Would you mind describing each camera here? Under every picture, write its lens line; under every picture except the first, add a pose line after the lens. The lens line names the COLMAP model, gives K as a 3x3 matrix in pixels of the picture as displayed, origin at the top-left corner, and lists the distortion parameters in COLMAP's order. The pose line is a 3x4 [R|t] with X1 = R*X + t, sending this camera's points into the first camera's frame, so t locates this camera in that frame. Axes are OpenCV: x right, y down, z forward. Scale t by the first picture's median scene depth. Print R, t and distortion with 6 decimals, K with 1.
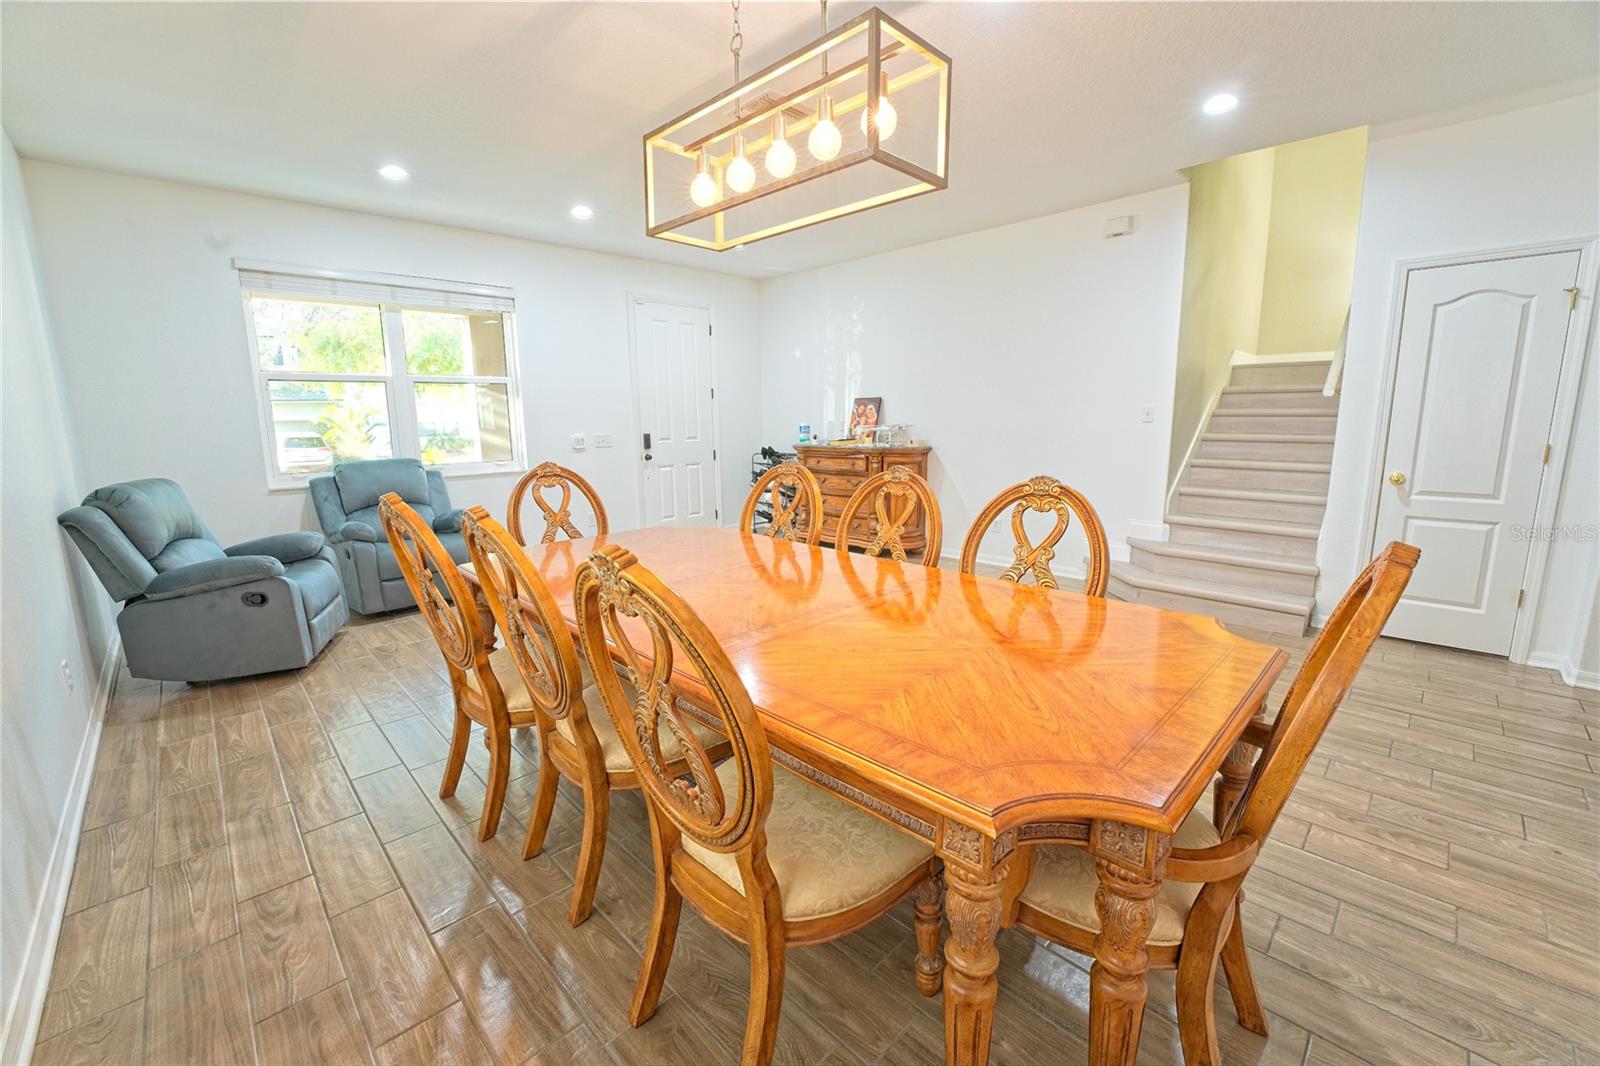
lens RADIAL K [[645.1, 0, 797.6], [0, 645.1, 529.3], [0, 0, 1]] dist [-0.024939, 0.001598]
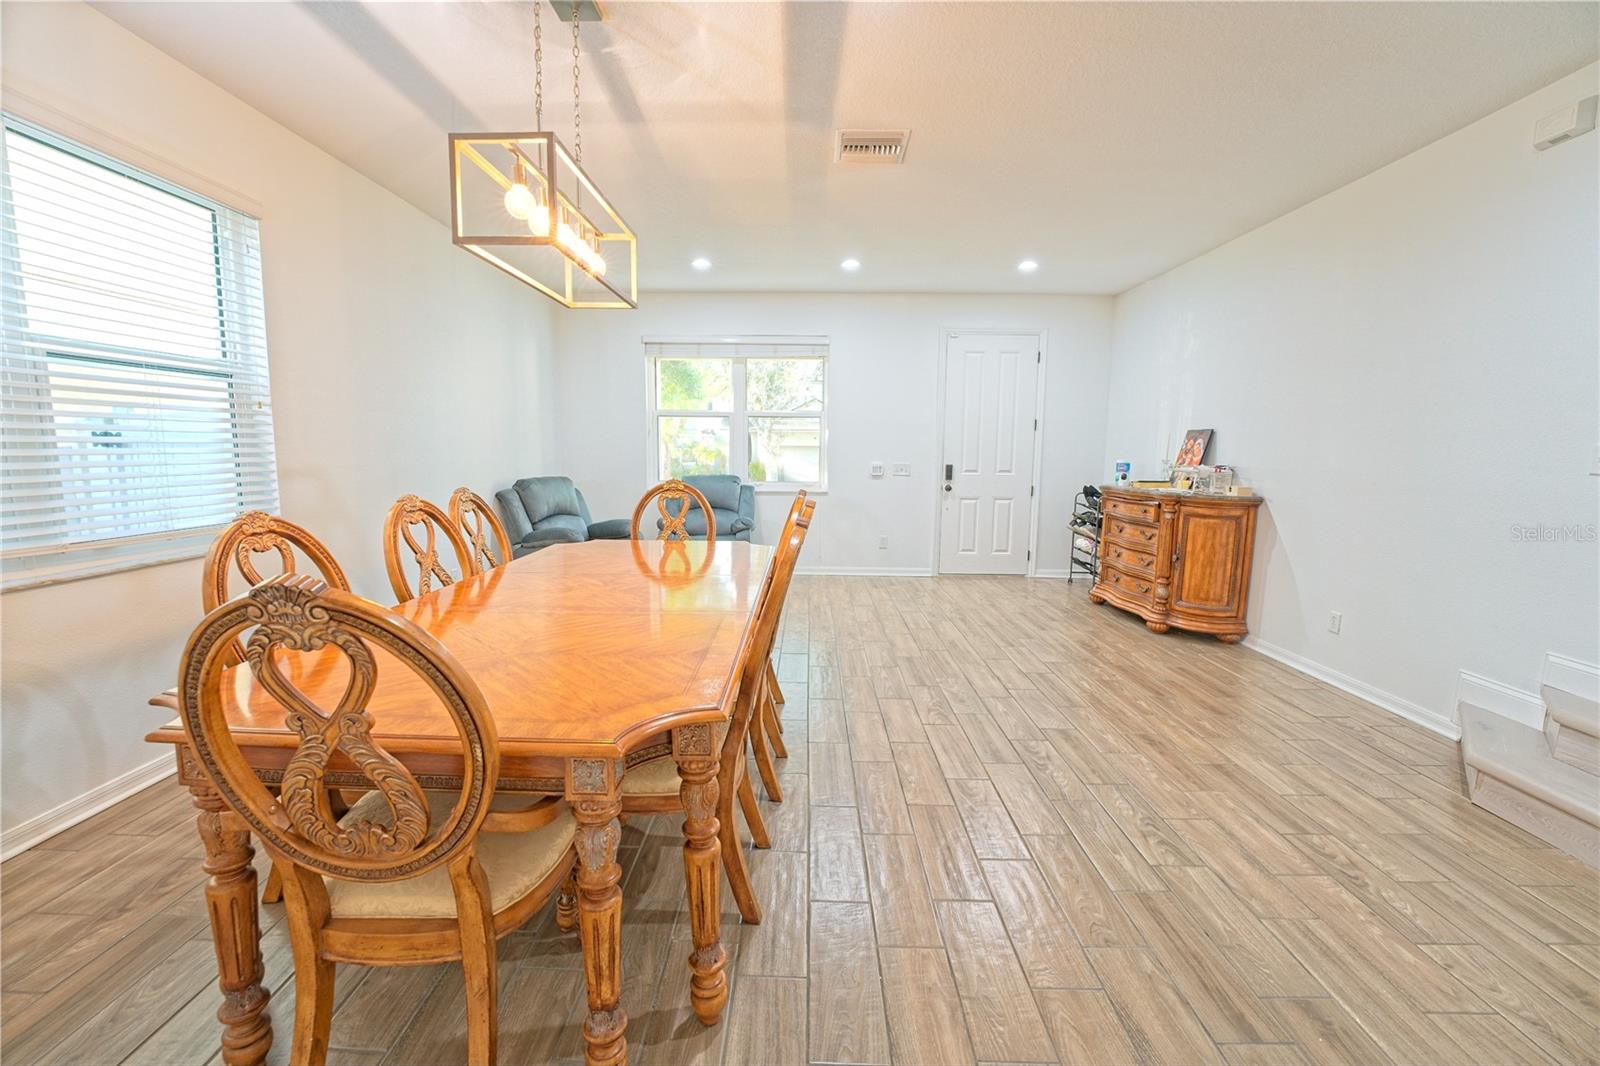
lens RADIAL K [[649.1, 0, 793.6], [0, 649.1, 530.3], [0, 0, 1]] dist [-0.023126, 0.000506]
pose [[0.698674, 0.107529, -0.707314, 0.337598], [-0.141888, 0.989829, 0.010324, -0.024767], [0.701230, 0.093146, 0.706824, 0.130401]]
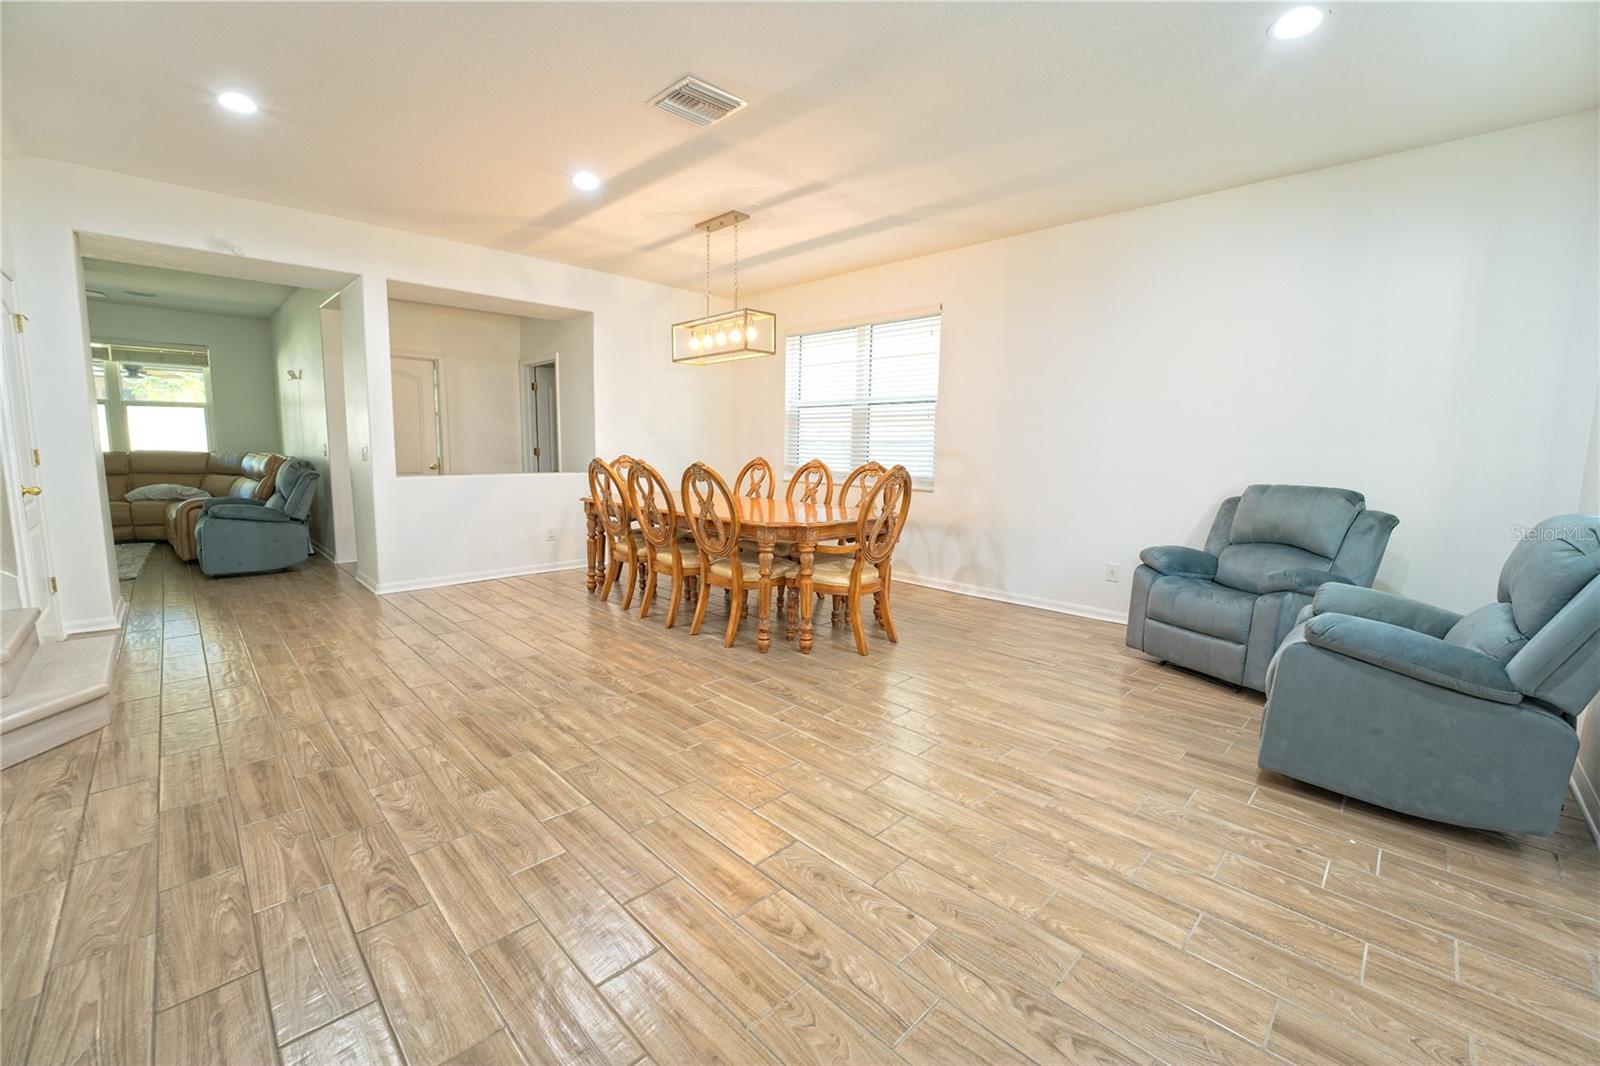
lens RADIAL K [[645.1, 0, 791.7], [0, 645.1, 533.4], [0, 0, 1]] dist [-0.024939, 0.001598]
pose [[-0.999993, -0.003358, -0.001674, -0.093863], [-0.003708, 0.952393, 0.304850, -0.172025], [0.000571, 0.304854, -0.952399, 1.077266]]
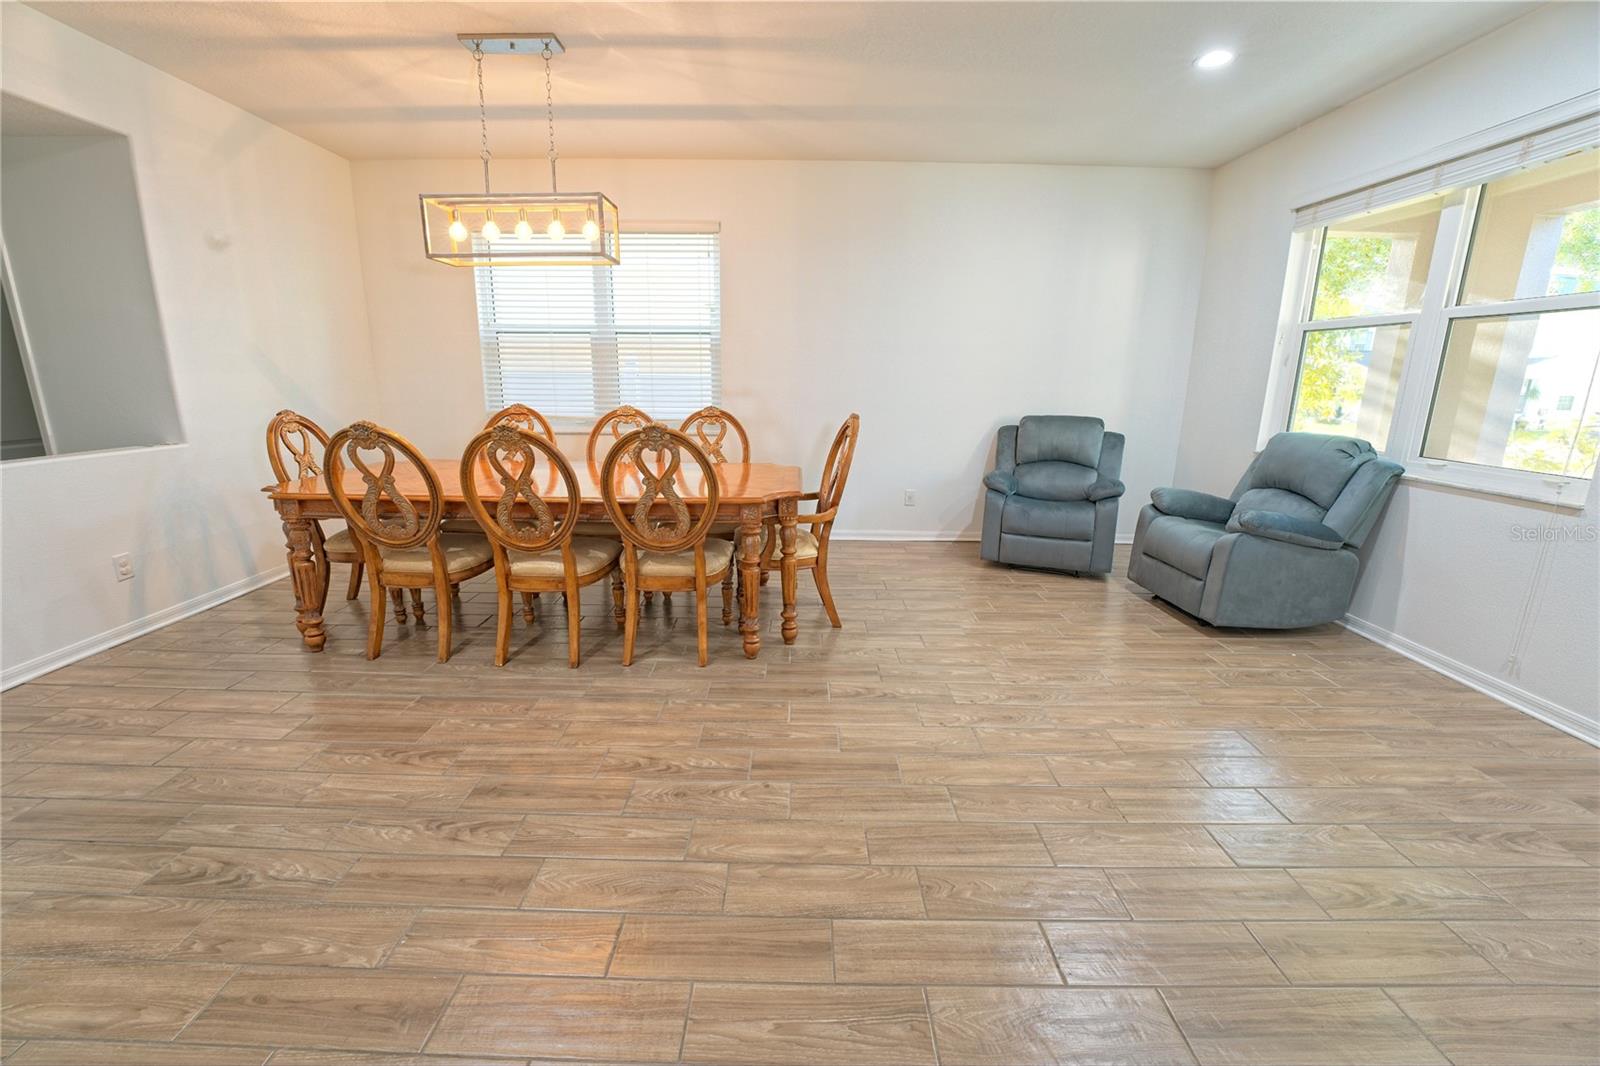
lens RADIAL K [[645.1, 0, 793.3], [0, 645.1, 532.7], [0, 0, 1]] dist [-0.024939, 0.001598]
pose [[-0.707209, 0.171298, -0.685939, 0.229641], [-0.126005, 0.924133, 0.360695, -0.147355], [0.695685, 0.341519, -0.631971, 0.829273]]
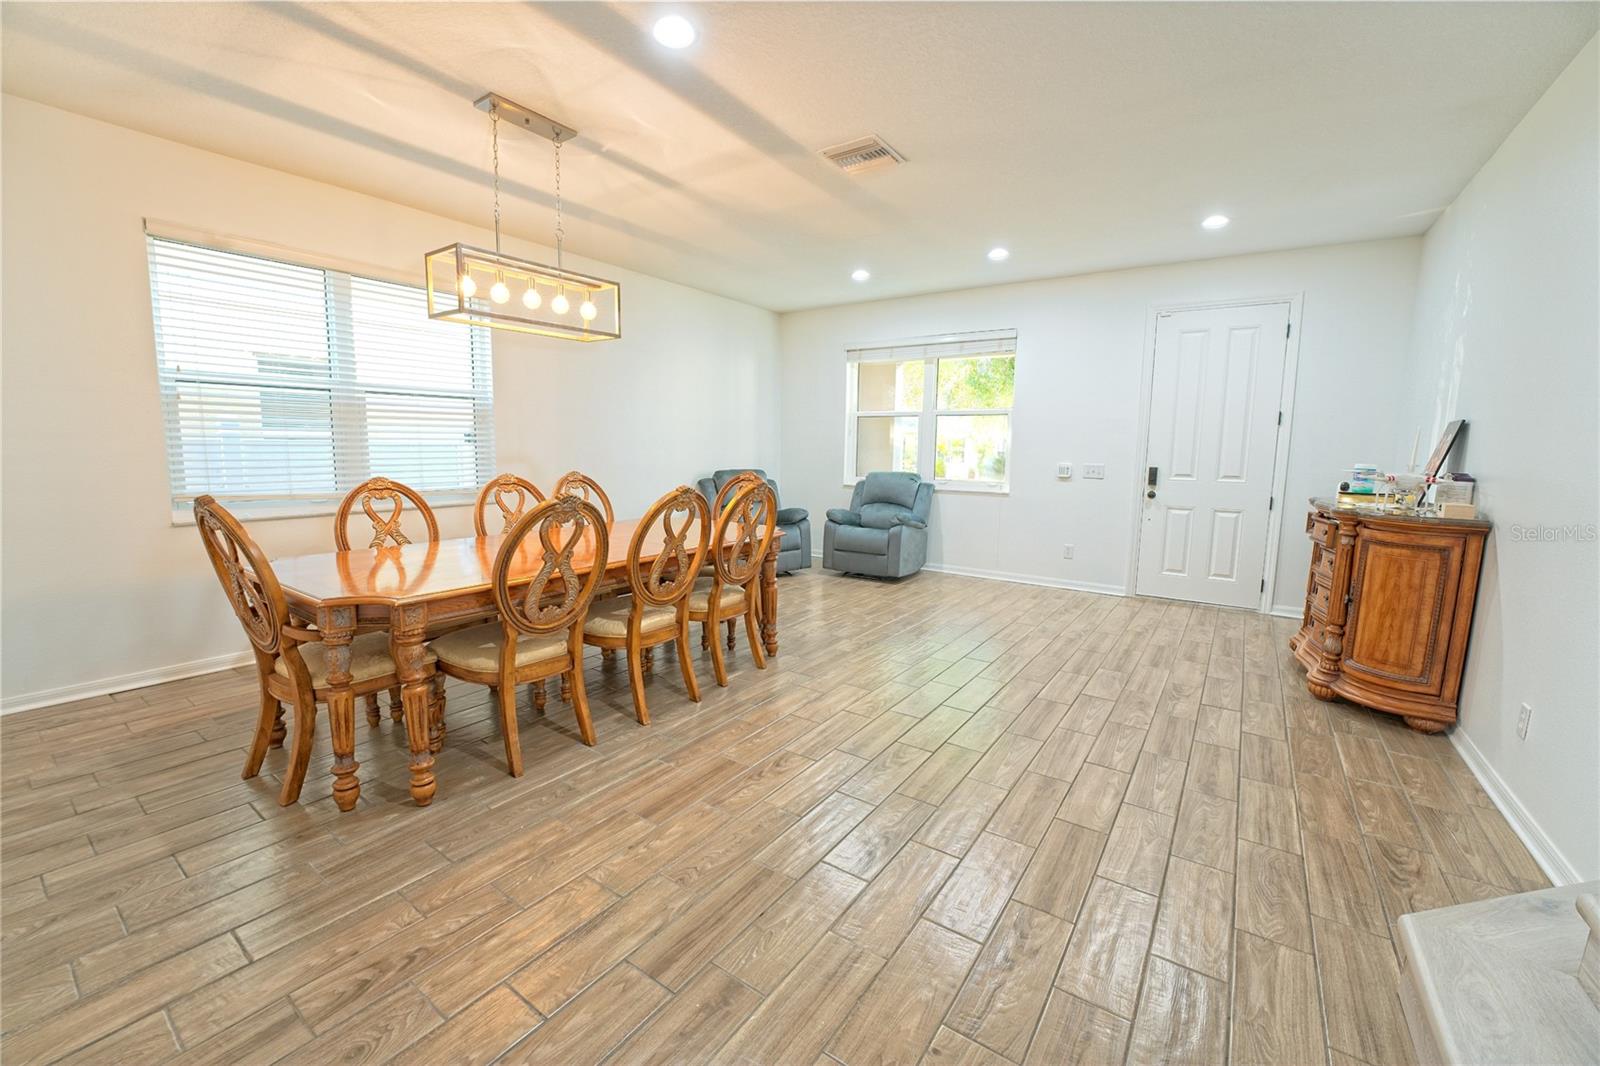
lens RADIAL K [[645.1, 0, 791.1], [0, 645.1, 532.8], [0, 0, 1]] dist [-0.024939, 0.001598]
pose [[0.176134, 0.146521, -0.973400, 0.542733], [-0.185936, 0.976011, 0.113269, -0.074392], [0.966646, 0.161040, 0.199152, 0.400336]]
